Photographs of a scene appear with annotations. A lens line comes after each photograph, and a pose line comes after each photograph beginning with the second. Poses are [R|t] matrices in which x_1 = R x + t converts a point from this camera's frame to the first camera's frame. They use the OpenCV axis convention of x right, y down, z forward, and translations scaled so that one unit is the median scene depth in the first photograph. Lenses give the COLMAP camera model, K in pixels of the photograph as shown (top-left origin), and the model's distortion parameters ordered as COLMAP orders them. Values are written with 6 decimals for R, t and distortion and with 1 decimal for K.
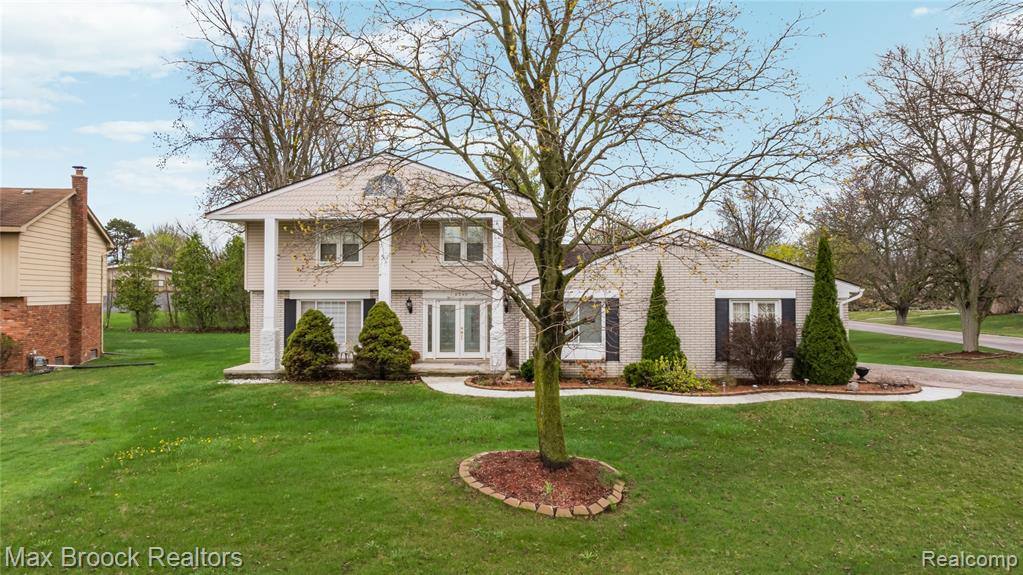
lens RADIAL K [[717.2, 0, 507.4], [0, 717.2, 285.4], [0, 0, 1]] dist [-0.030202, 0.017545]
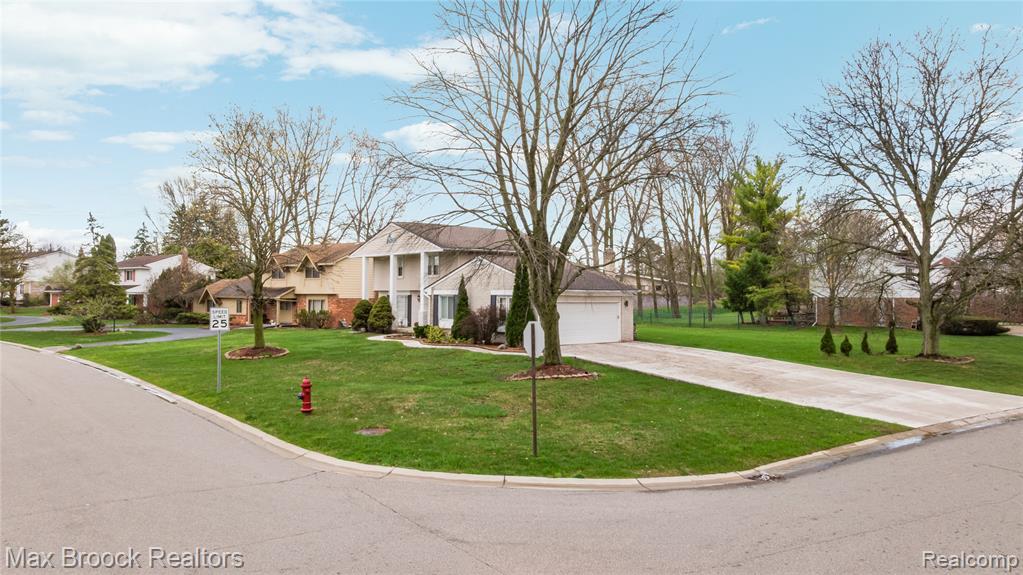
lens RADIAL K [[717.2, 0, 509.1], [0, 717.2, 286.3], [0, 0, 1]] dist [-0.030202, 0.017545]
pose [[0.683326, -0.004906, -0.730097, 1.544747], [0.001441, 0.999985, -0.005371, 0.006345], [0.730112, 0.002618, 0.683323, -0.139461]]
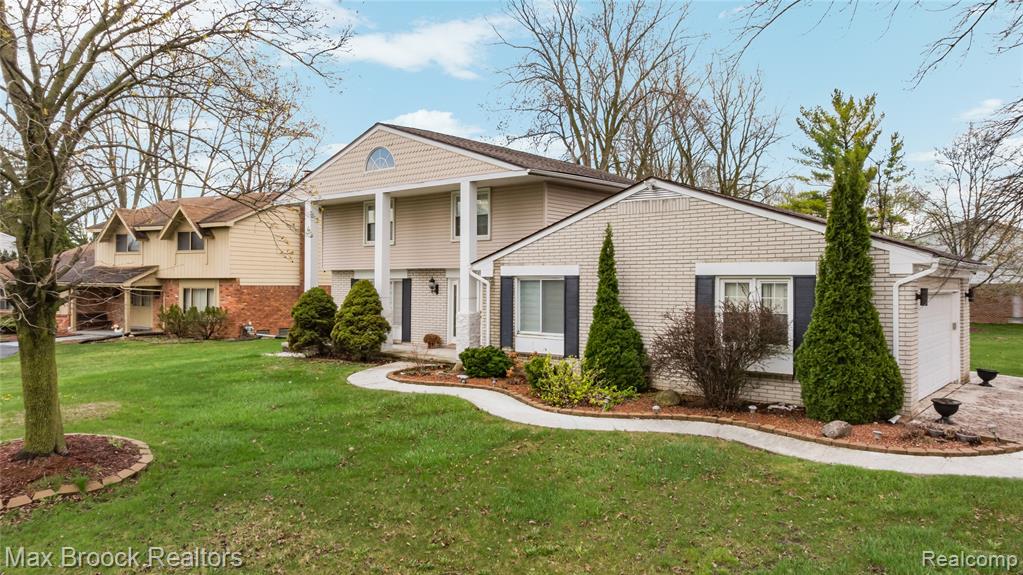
lens RADIAL K [[717.2, 0, 504.3], [0, 717.2, 284.7], [0, 0, 1]] dist [-0.030202, 0.017545]
pose [[0.795504, 0.005071, -0.605927, 0.545726], [0.000199, 0.999963, 0.008629, 0.020463], [0.605948, -0.006985, 0.795474, 0.345074]]
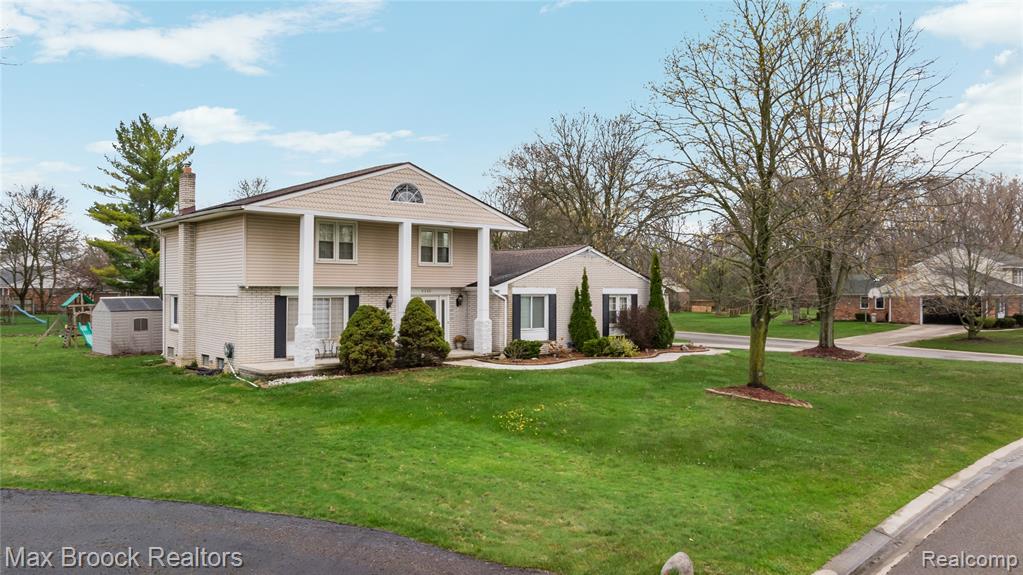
lens RADIAL K [[717.2, 0, 514.7], [0, 717.2, 279.2], [0, 0, 1]] dist [-0.030202, 0.017545]
pose [[0.703822, 0.013617, 0.710246, -0.852842], [-0.009365, 0.999907, -0.009889, 0.003769], [-0.710315, 0.000308, 0.703884, 0.099930]]
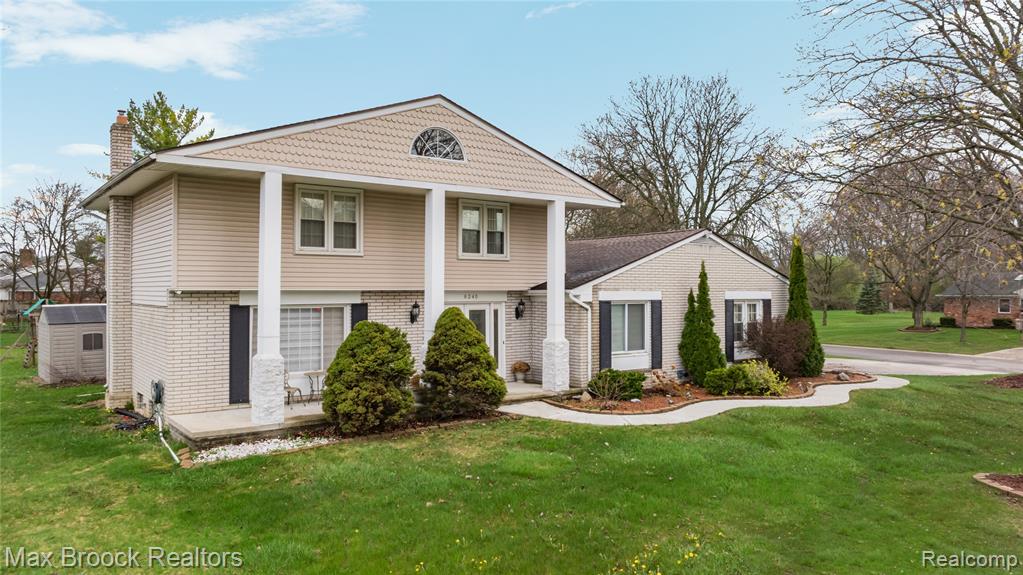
lens RADIAL K [[717.2, 0, 515.2], [0, 717.2, 281.8], [0, 0, 1]] dist [-0.030202, 0.017545]
pose [[0.759152, 0.008930, 0.650853, -0.581040], [-0.006084, 0.999960, -0.006623, 0.001460], [-0.650885, 0.001068, 0.759175, 0.417399]]
